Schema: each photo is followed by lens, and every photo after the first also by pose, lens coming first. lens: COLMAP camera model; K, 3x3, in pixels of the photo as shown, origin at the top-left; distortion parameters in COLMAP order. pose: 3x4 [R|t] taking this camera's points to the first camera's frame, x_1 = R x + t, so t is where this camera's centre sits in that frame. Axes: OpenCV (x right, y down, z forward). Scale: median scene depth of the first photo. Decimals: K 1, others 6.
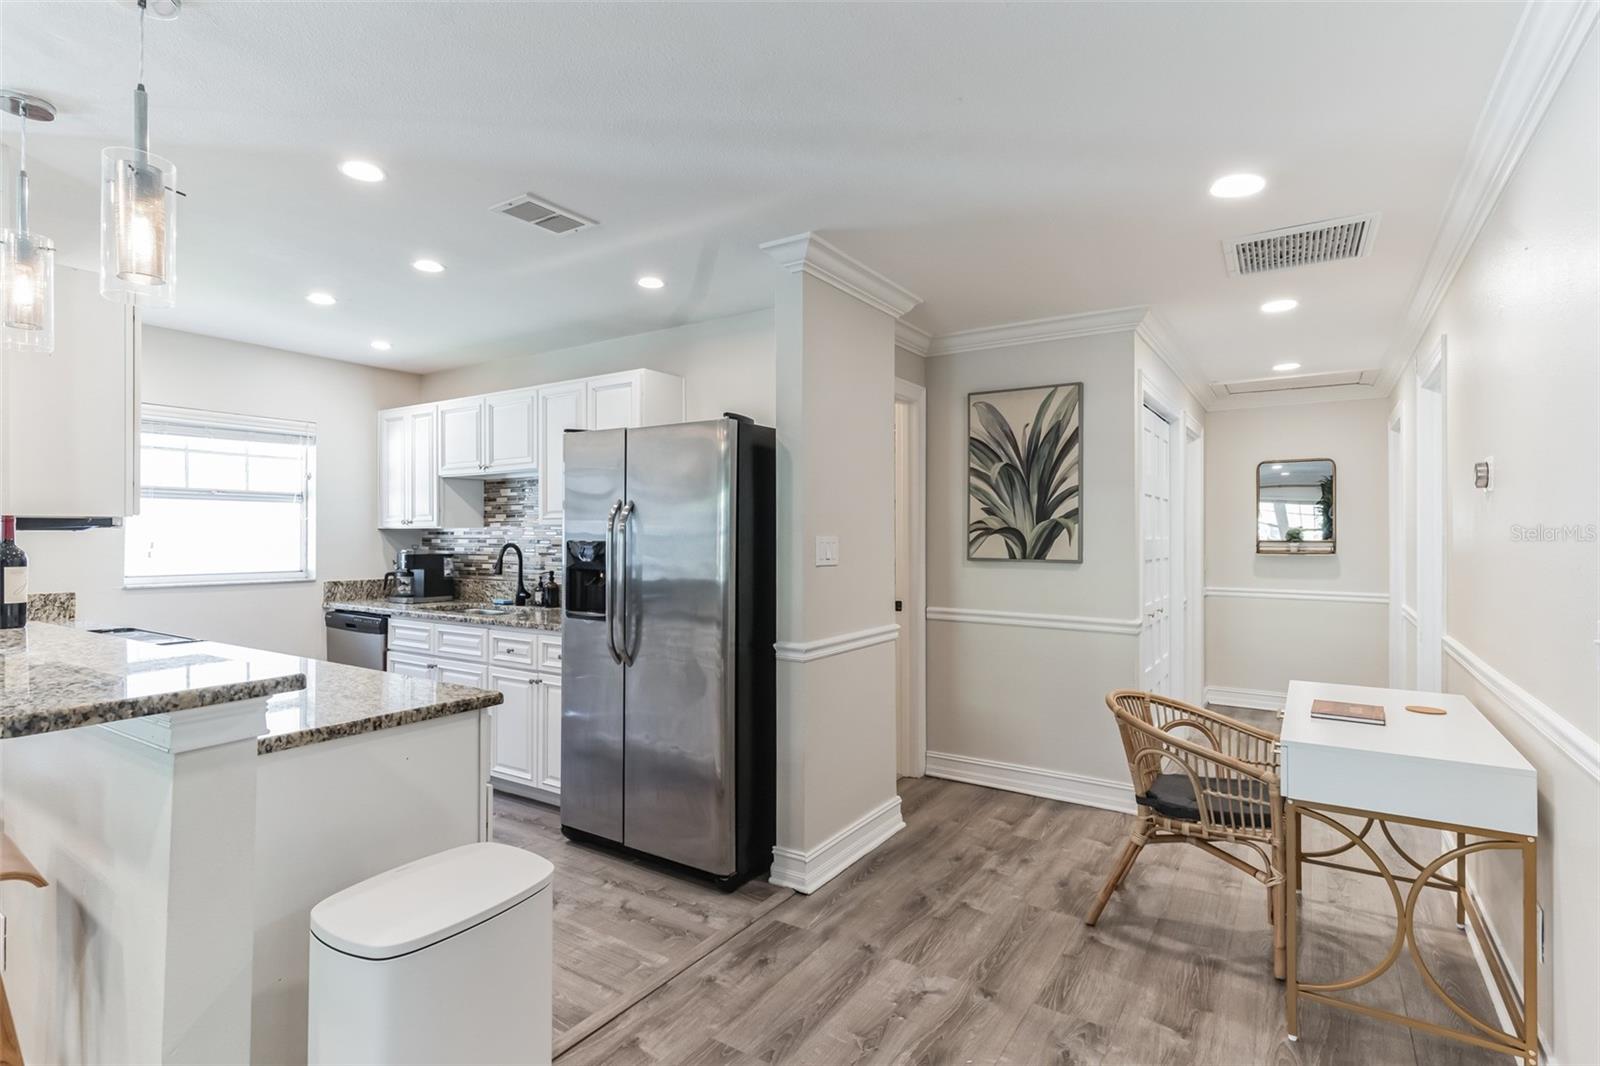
lens RADIAL K [[775.3, 0, 800.0], [0, 775.3, 533.0], [0, 0, 1]] dist [0.001229, 0.000157]
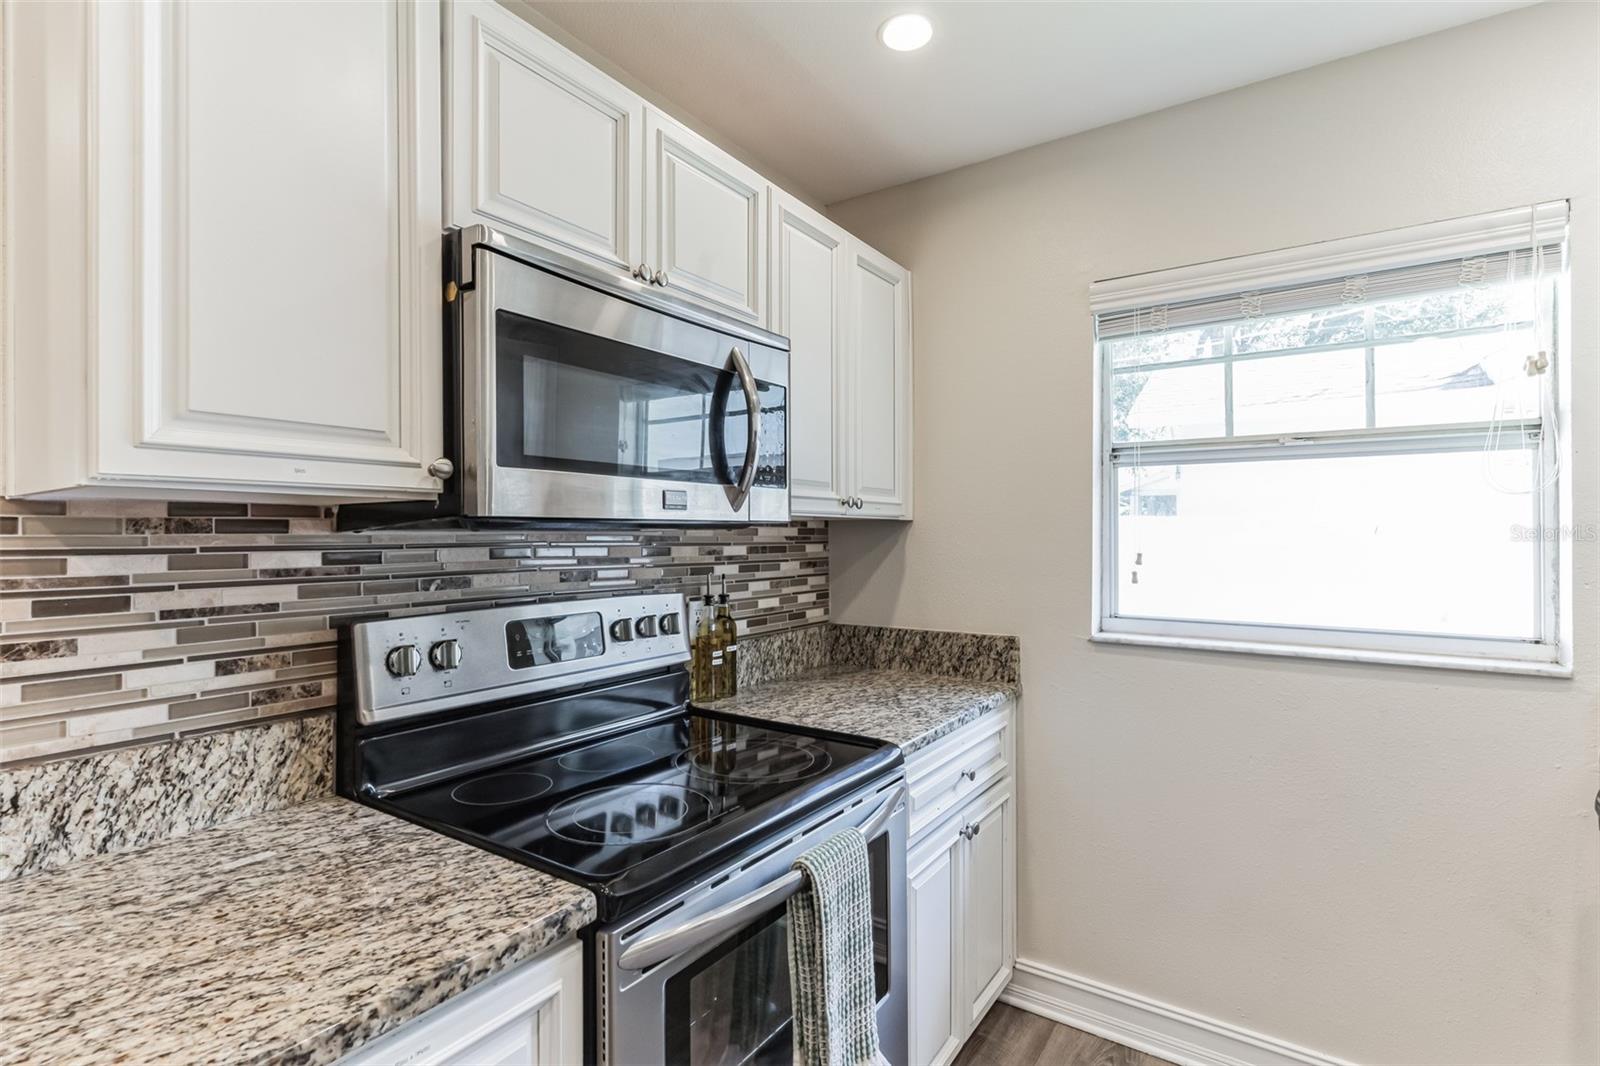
lens RADIAL K [[771.9, 0, 804.5], [0, 771.9, 529.1], [0, 0, 1]] dist [0.002667, 0.000484]
pose [[-0.022087, -0.005305, -0.999742, -0.358432], [0.003715, 0.999979, -0.005389, -0.001007], [0.999749, -0.003833, -0.022067, 0.849108]]
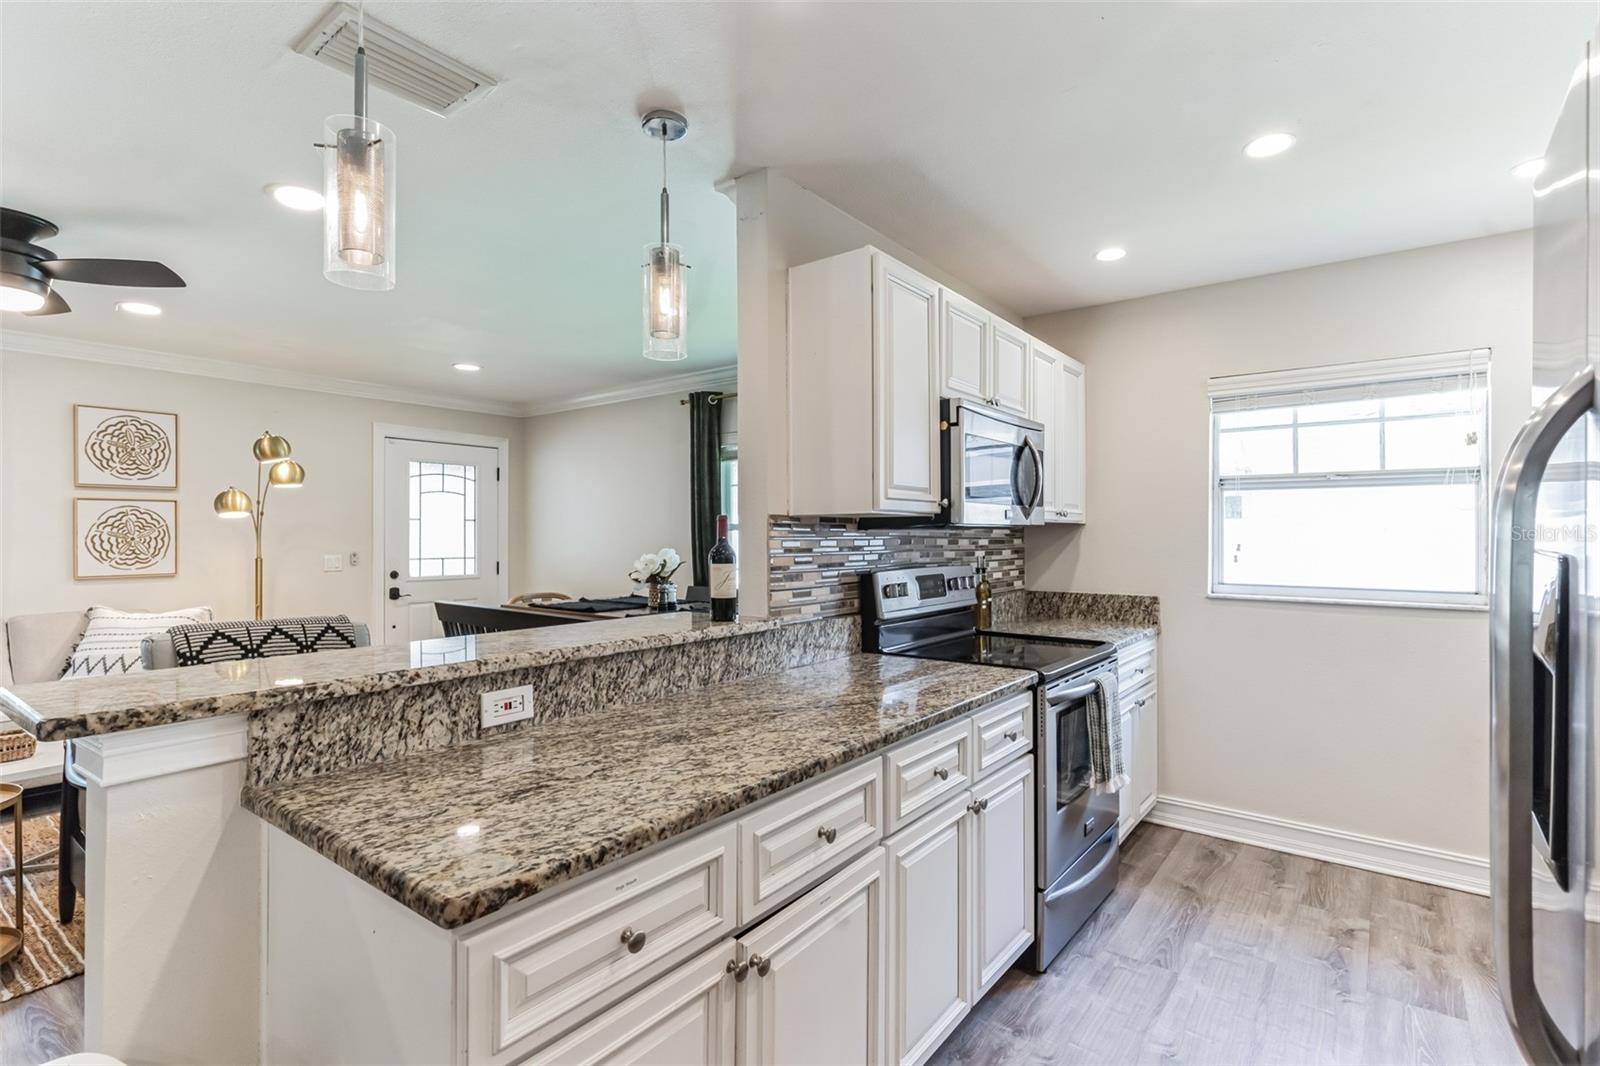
lens RADIAL K [[775.3, 0, 800.0], [0, 775.3, 533.0], [0, 0, 1]] dist [0.001229, 0.000157]
pose [[-0.087085, -0.000696, -0.996201, 0.021722], [0.002000, 0.999998, -0.000873, 0.000707], [0.996199, -0.002069, -0.087083, 0.650163]]
